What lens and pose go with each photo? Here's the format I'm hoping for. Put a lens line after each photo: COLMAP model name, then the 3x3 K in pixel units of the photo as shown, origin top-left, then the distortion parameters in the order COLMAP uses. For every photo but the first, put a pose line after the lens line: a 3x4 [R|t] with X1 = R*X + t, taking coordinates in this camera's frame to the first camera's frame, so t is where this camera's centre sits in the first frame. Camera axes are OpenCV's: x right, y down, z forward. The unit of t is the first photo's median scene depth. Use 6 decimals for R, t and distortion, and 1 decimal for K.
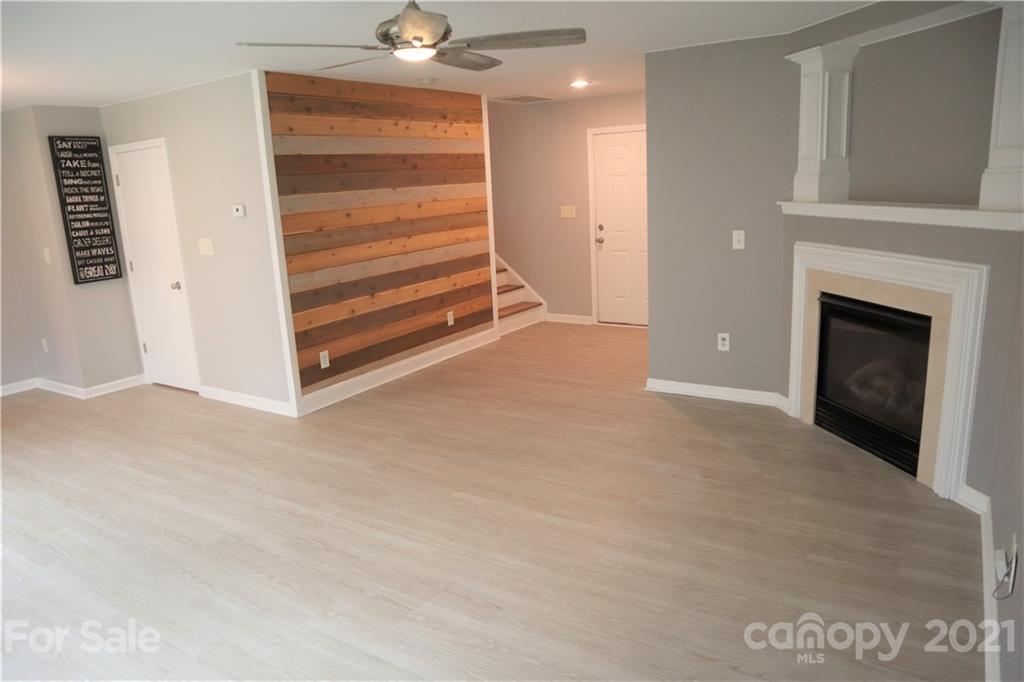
lens RADIAL K [[709.3, 0, 514.6], [0, 709.3, 347.7], [0, 0, 1]] dist [-0.104199, 0.058496]
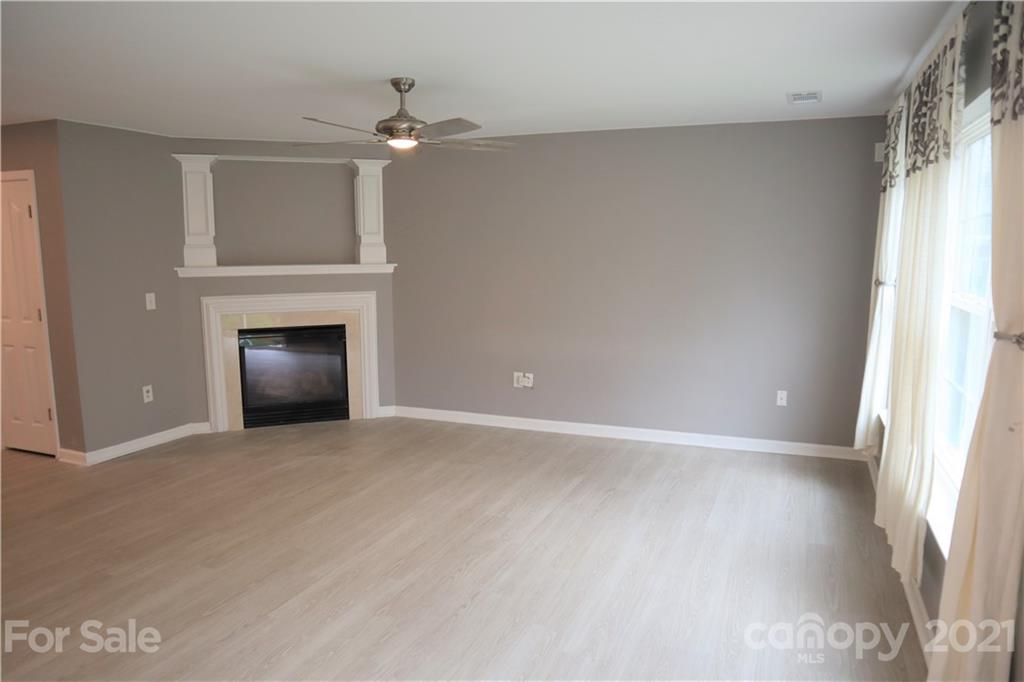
lens RADIAL K [[709.3, 0, 514.6], [0, 709.3, 342.6], [0, 0, 1]] dist [-0.104199, 0.058496]
pose [[-0.176125, -0.090724, 0.980178, -1.004666], [0.235856, 0.962850, 0.131500, -0.107673], [-0.955695, 0.254341, -0.148184, 0.678698]]
